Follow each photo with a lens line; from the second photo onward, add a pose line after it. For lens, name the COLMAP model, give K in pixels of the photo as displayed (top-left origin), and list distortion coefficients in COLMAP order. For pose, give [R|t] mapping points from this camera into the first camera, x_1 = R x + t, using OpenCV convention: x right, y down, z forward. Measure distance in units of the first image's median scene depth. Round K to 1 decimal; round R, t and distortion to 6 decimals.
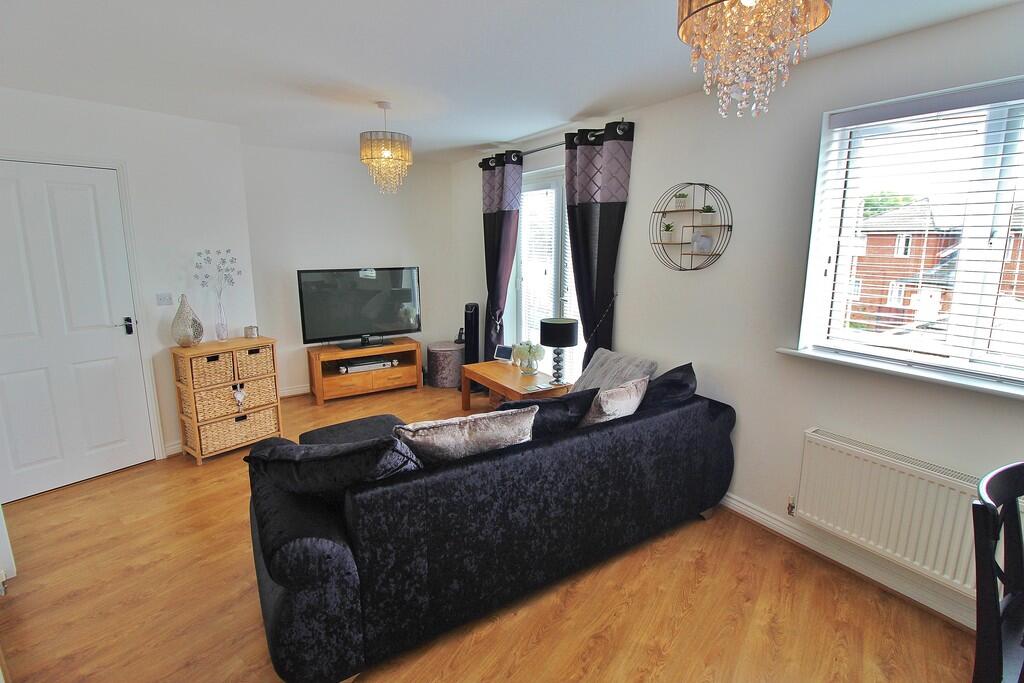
lens RADIAL K [[475.6, 0, 516.5], [0, 475.6, 330.0], [0, 0, 1]] dist [0.000868, -0.016049]
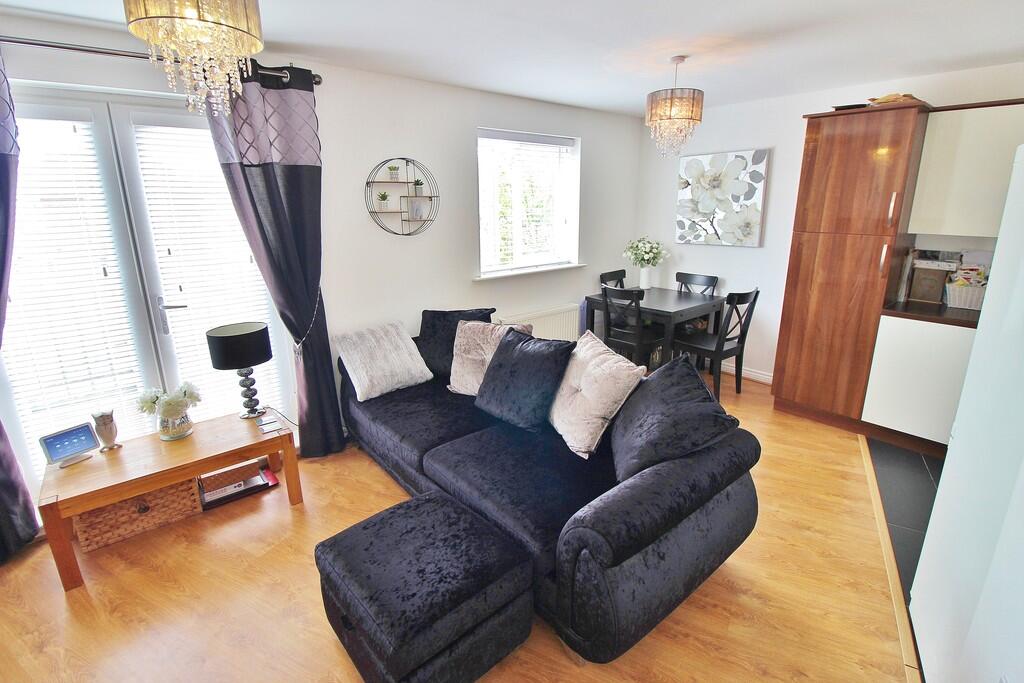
lens RADIAL K [[475.6, 0, 516.5], [0, 475.6, 330.0], [0, 0, 1]] dist [0.000868, -0.016049]
pose [[-0.120814, -0.262990, 0.957204, -0.838797], [0.187722, 0.940816, 0.282181, -0.182838], [-0.974764, 0.213780, -0.064294, 0.858275]]
